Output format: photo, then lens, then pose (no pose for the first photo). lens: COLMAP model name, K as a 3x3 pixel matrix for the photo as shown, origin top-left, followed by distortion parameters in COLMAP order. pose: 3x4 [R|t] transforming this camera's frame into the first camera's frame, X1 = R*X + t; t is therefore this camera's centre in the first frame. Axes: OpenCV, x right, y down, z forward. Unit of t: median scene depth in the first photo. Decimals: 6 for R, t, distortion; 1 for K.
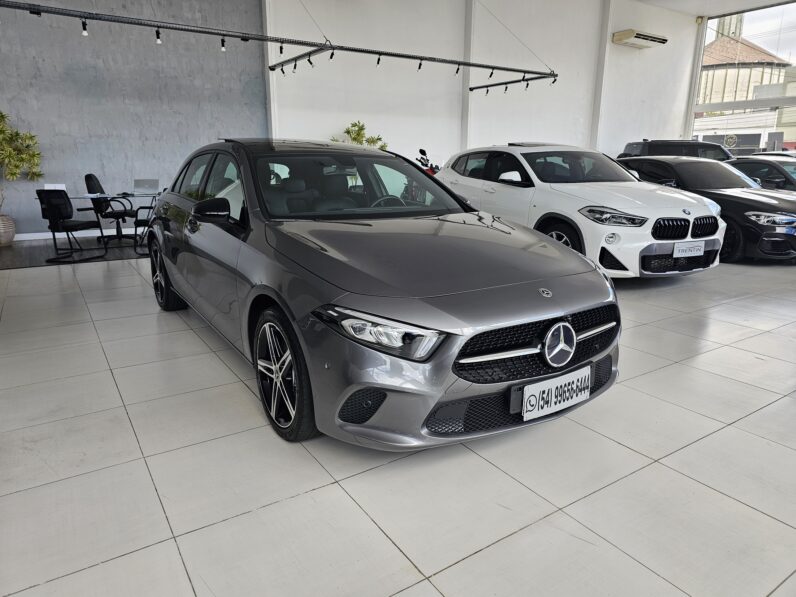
lens RADIAL K [[543.5, 0, 396.4], [0, 543.5, 300.9], [0, 0, 1]] dist [0.025492, -0.022948]
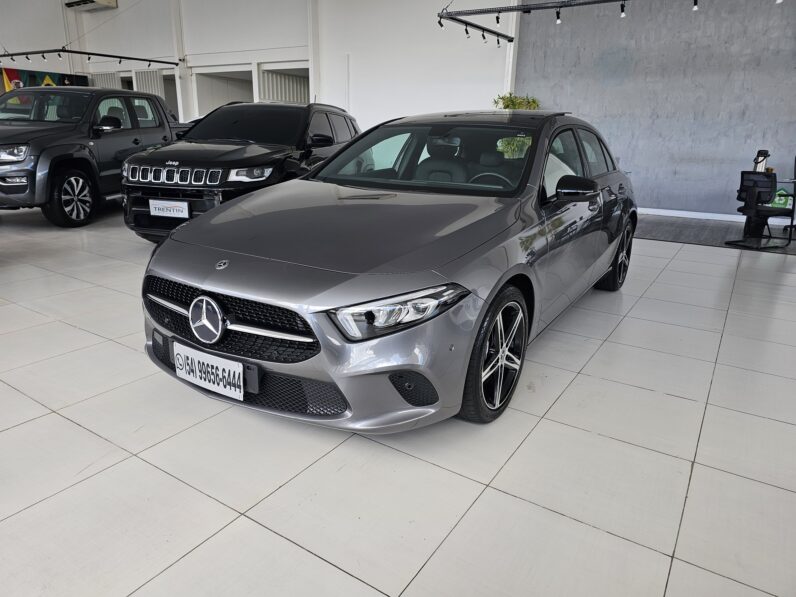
lens RADIAL K [[543.5, 0, 394.8], [0, 543.5, 297.9], [0, 0, 1]] dist [0.025492, -0.022948]
pose [[0.392668, 0.264202, -0.880914, 0.331914], [-0.242936, 0.953623, 0.177720, -0.054286], [0.887014, 0.144221, 0.438642, 0.229851]]
